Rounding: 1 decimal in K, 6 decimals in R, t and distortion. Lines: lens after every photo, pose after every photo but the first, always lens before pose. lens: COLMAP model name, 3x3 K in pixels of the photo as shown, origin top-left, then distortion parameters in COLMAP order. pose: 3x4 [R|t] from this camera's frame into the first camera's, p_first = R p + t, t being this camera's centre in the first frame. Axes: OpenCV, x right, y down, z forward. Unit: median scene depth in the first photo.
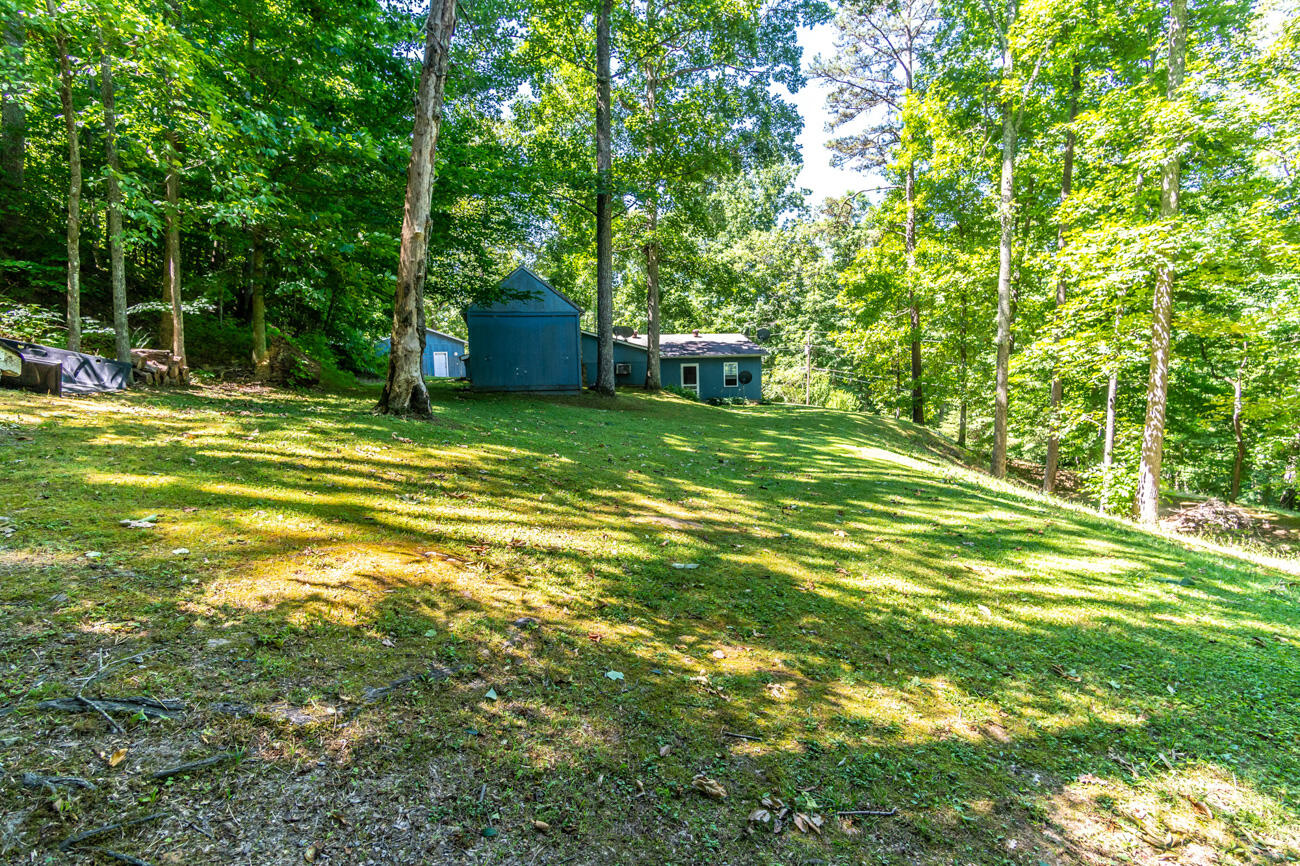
lens RADIAL K [[669.1, 0, 650.0], [0, 669.1, 433.0], [0, 0, 1]] dist [0.004123, -0.000080]
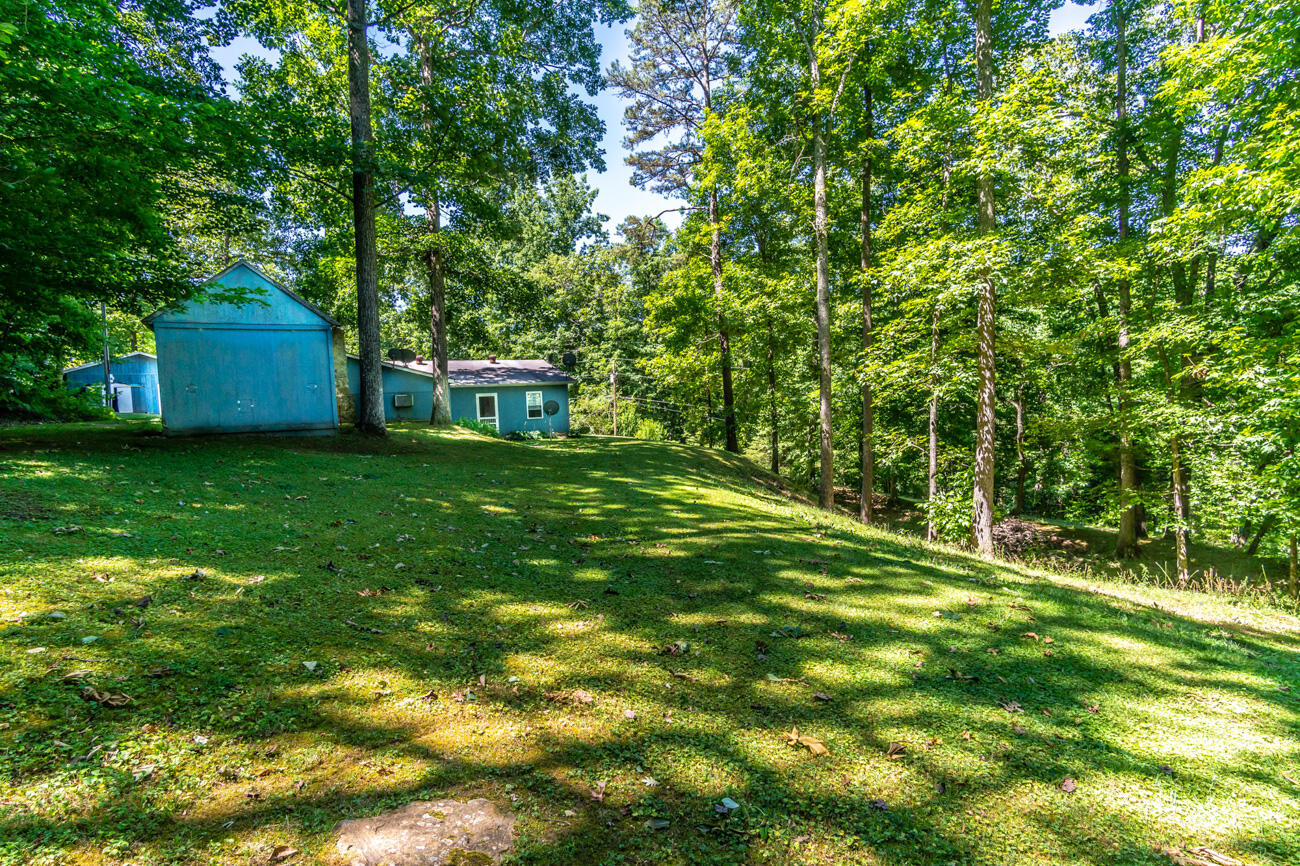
lens RADIAL K [[669.1, 0, 650.0], [0, 669.1, 433.0], [0, 0, 1]] dist [0.004123, -0.000080]
pose [[0.956398, -0.031323, 0.290383, 0.008487], [0.044356, 0.998277, -0.038407, -0.009554], [-0.288680, 0.049613, 0.956139, 0.111381]]
